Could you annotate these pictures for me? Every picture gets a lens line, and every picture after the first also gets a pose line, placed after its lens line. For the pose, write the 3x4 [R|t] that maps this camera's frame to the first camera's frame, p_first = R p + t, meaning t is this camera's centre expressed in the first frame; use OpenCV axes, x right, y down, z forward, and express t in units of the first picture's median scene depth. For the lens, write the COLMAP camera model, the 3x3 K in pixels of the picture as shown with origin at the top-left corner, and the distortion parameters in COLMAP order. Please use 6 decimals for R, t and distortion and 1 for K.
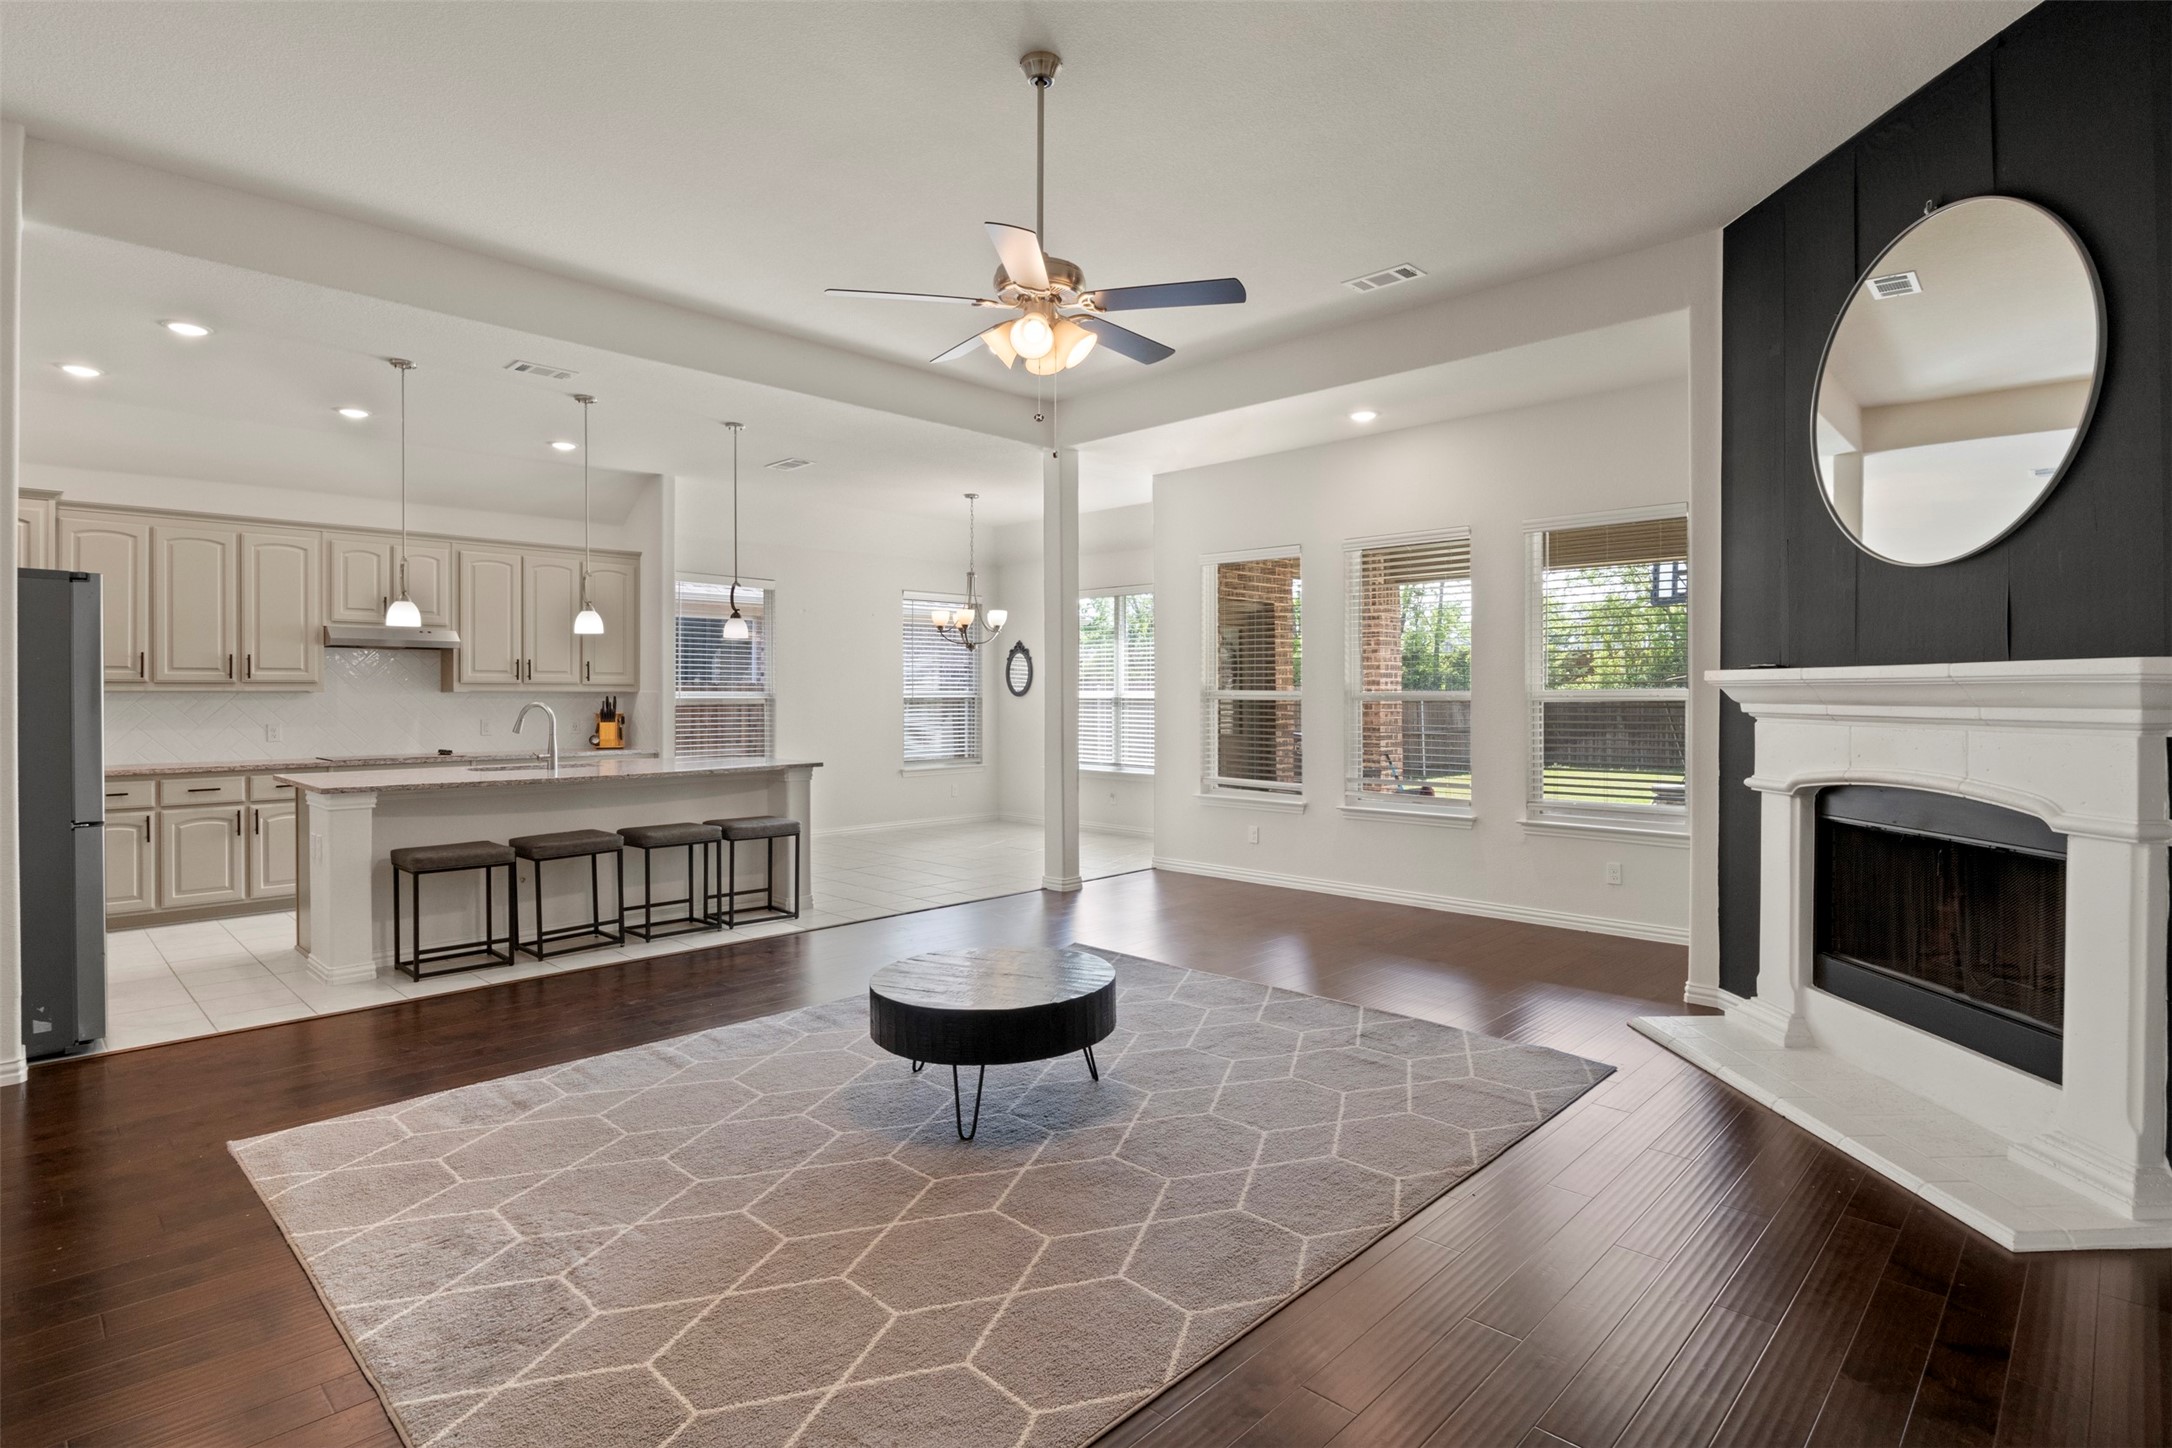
lens RADIAL K [[1084.7, 0, 1082.8], [0, 1084.7, 713.5], [0, 0, 1]] dist [-0.003503, -0.000448]
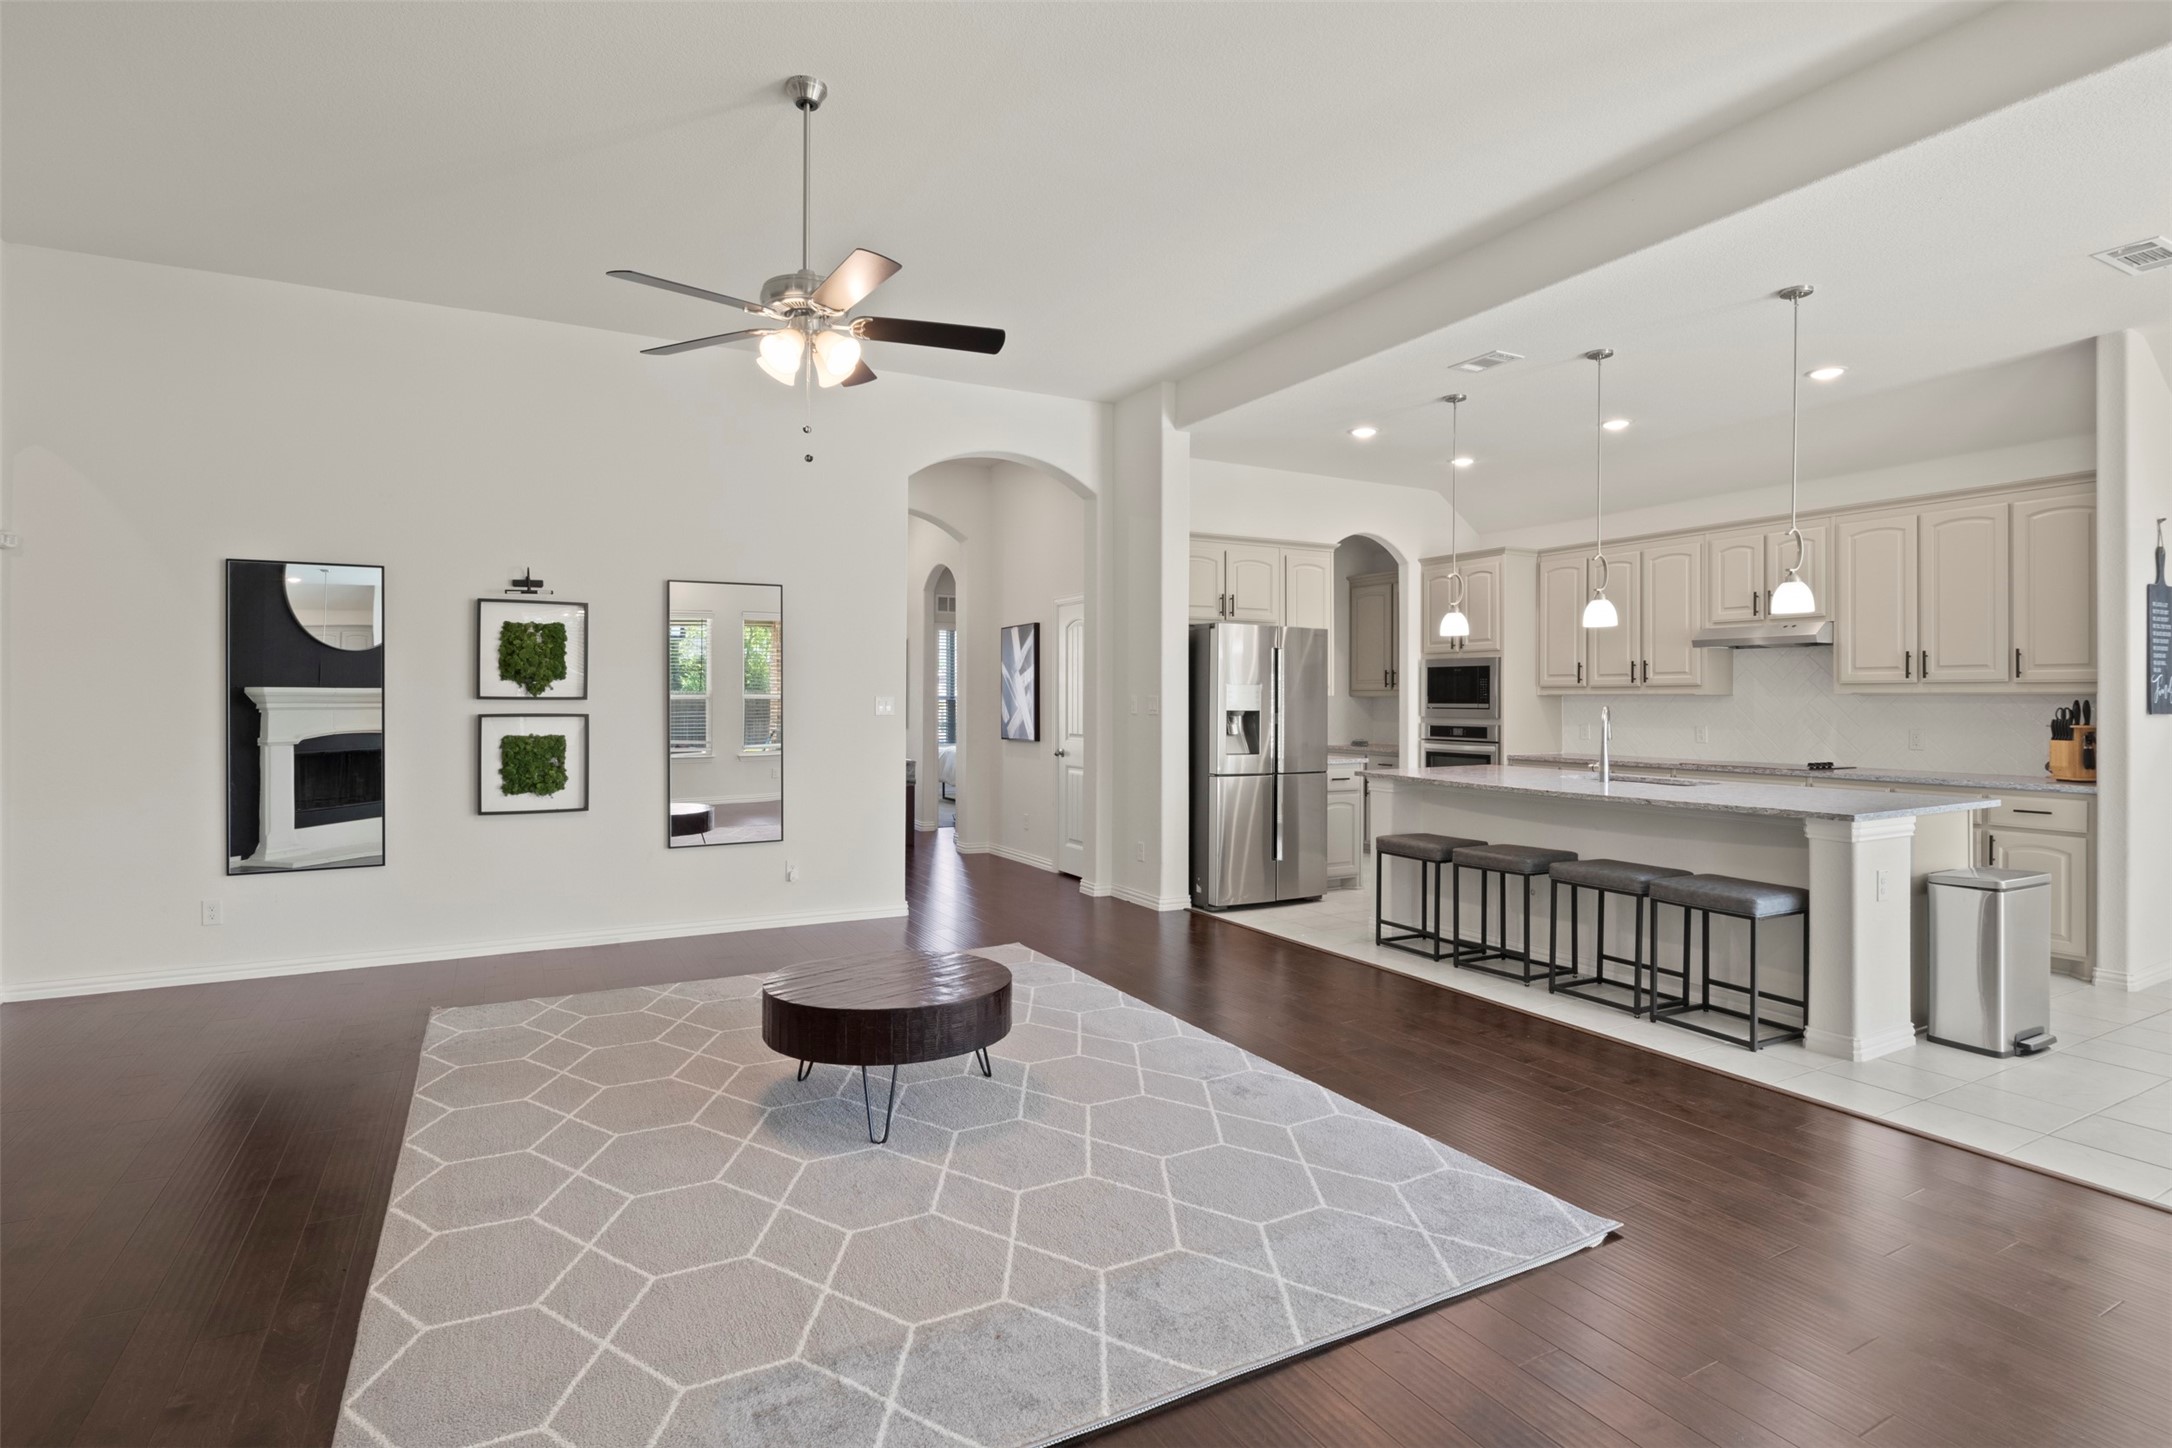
lens RADIAL K [[1084.7, 0, 1091.7], [0, 1084.7, 705.2], [0, 0, 1]] dist [-0.003503, -0.000448]
pose [[-0.302258, 0.004959, -0.953213, 0.441600], [-0.017736, 0.999784, 0.010825, -0.011680], [0.953061, 0.020178, -0.302104, 0.802930]]
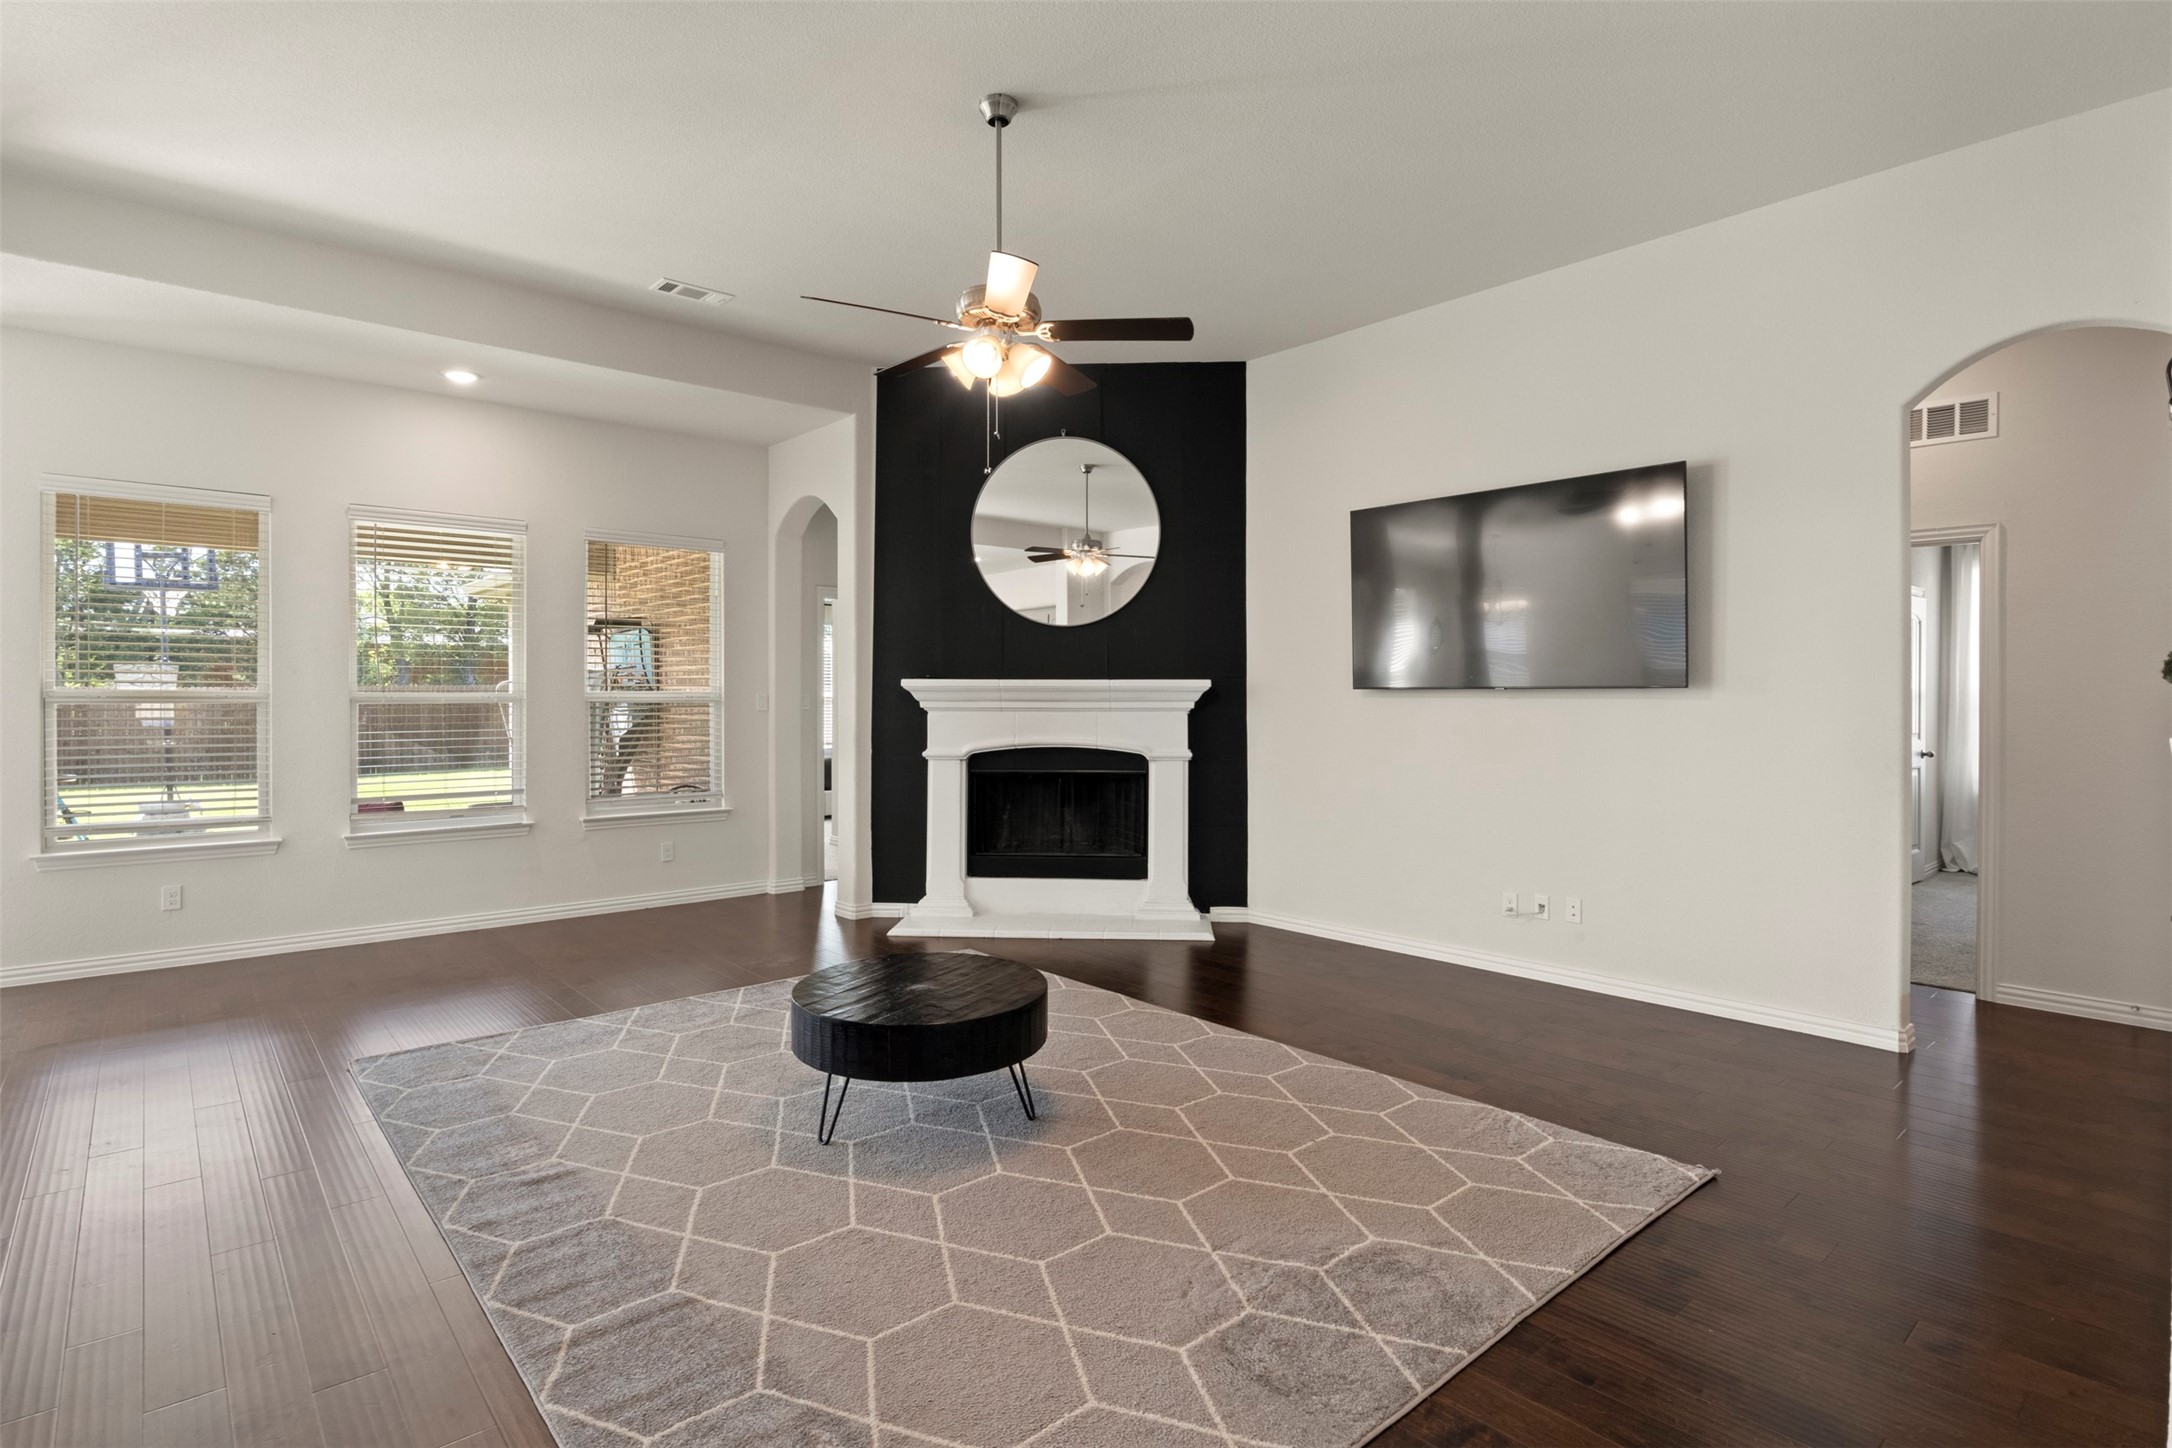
lens RADIAL K [[1084.7, 0, 1082.5], [0, 1084.7, 711.8], [0, 0, 1]] dist [-0.003503, -0.000448]
pose [[0.077823, -0.013164, 0.996880, -0.562531], [0.016742, 0.999789, 0.011896, -0.006066], [-0.996827, 0.015764, 0.078027, 0.425609]]
